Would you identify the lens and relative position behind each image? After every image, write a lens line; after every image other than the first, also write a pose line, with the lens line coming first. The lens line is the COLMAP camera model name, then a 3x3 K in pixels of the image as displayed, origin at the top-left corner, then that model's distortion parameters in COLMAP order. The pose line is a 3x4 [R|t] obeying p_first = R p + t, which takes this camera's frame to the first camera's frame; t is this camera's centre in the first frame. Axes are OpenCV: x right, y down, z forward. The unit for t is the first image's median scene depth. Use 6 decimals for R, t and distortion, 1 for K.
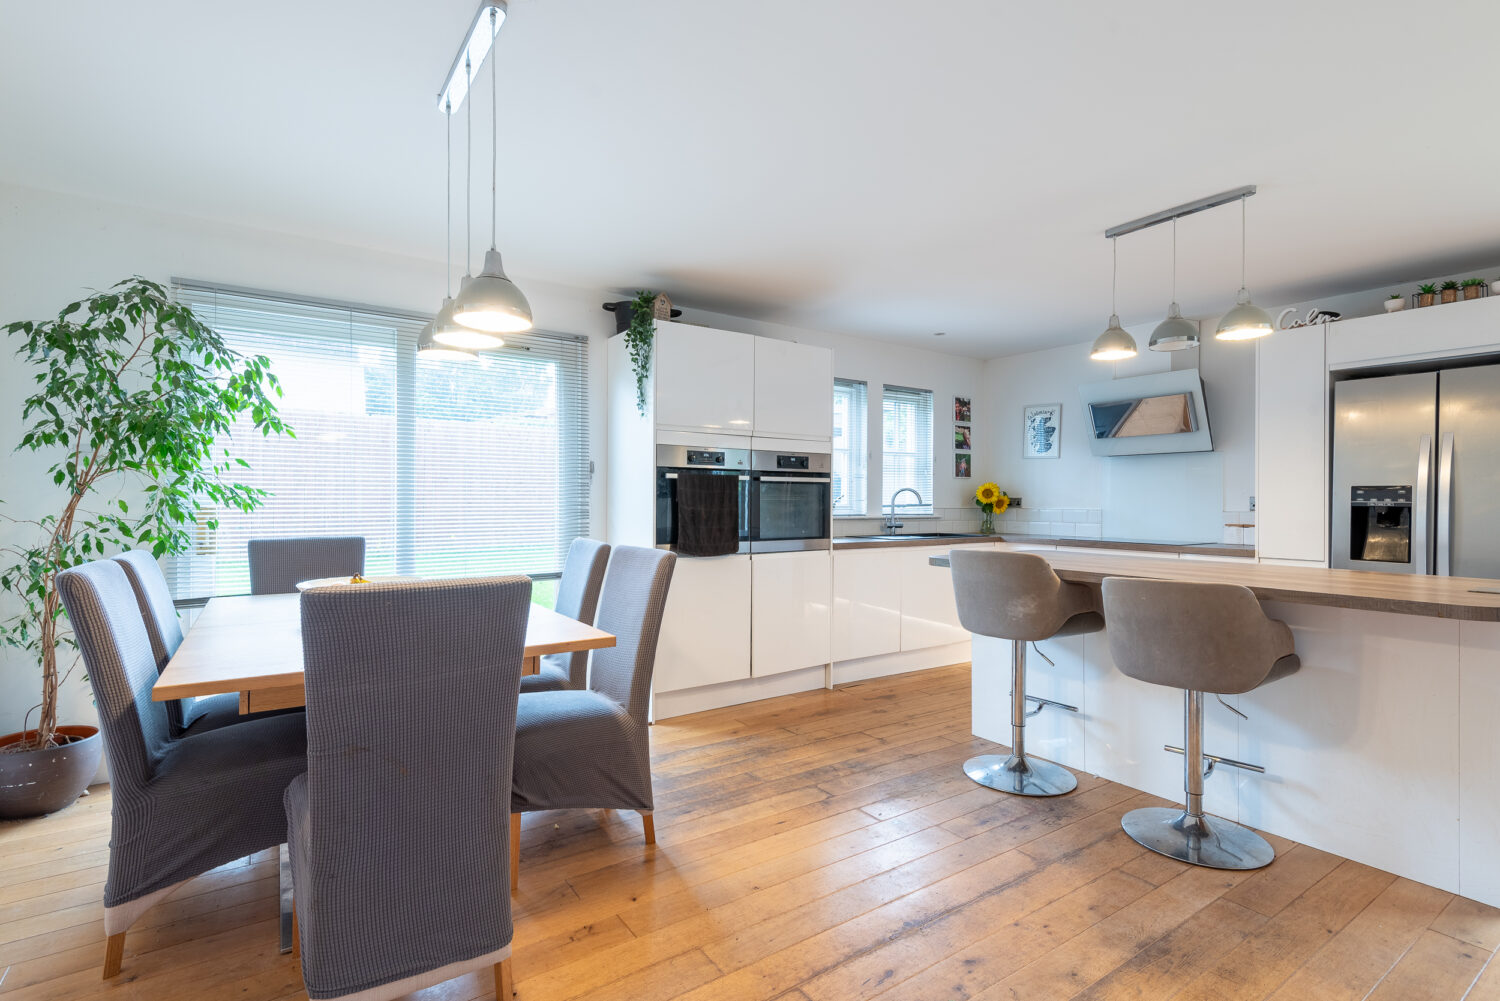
lens RADIAL K [[712.3, 0, 741.3], [0, 712.3, 502.1], [0, 0, 1]] dist [0.002423, -0.000559]
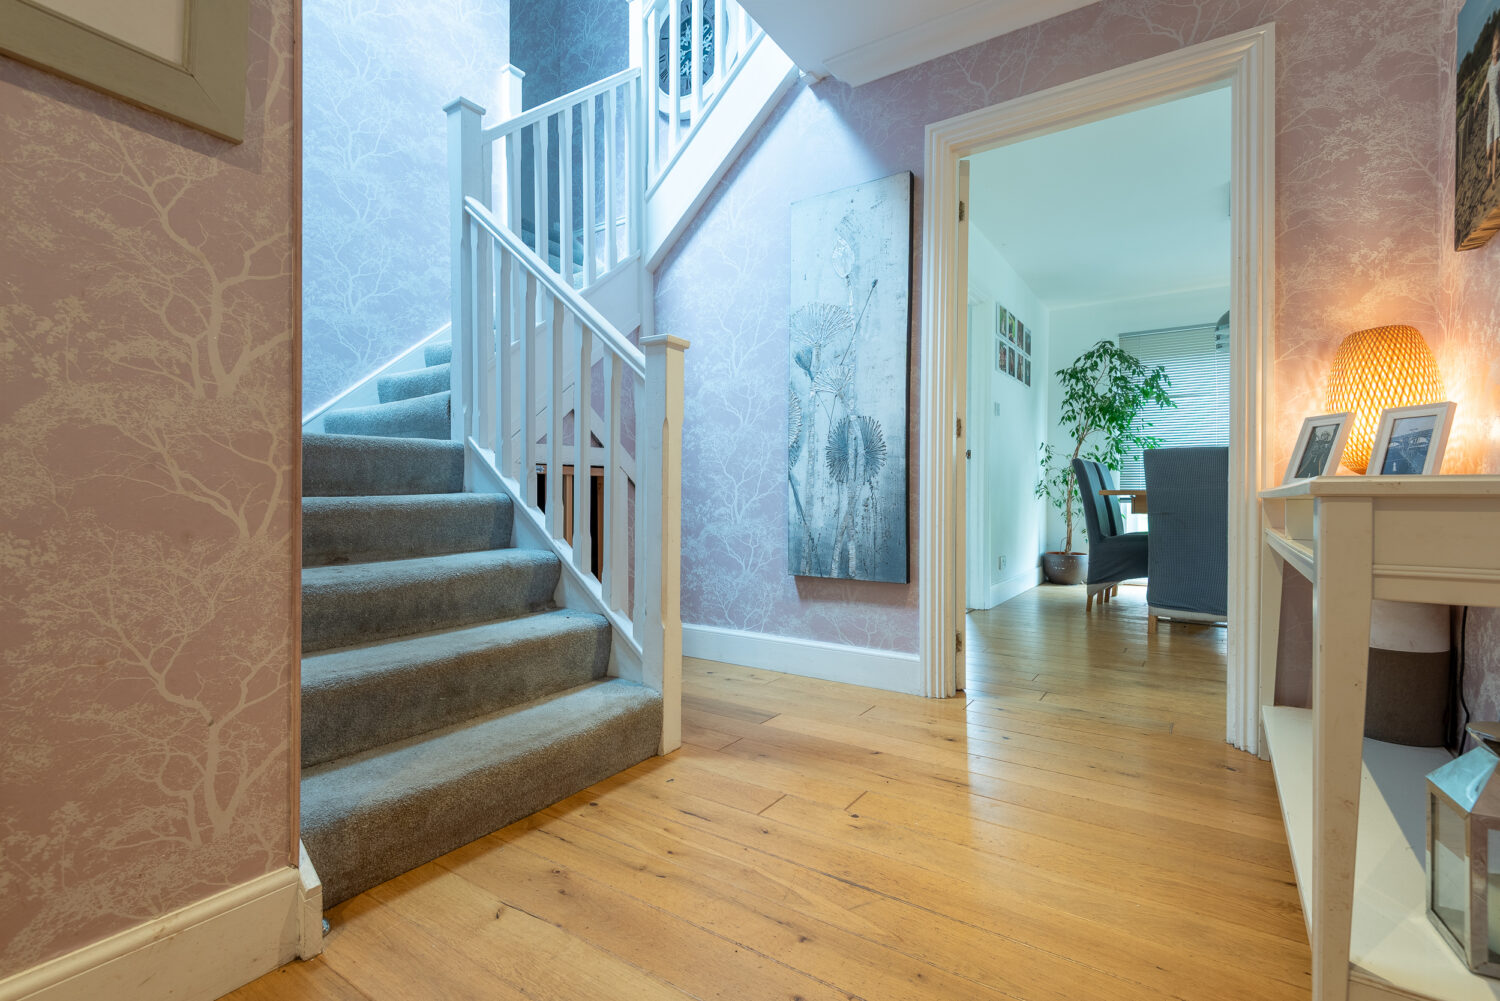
lens RADIAL K [[712.3, 0, 743.6], [0, 712.3, 500.6], [0, 0, 1]] dist [0.002423, -0.000559]
pose [[0.371775, -0.001447, -0.928322, 0.729704], [-0.004632, 0.999983, -0.003414, 0.177622], [0.928311, 0.005569, 0.371762, -0.783508]]
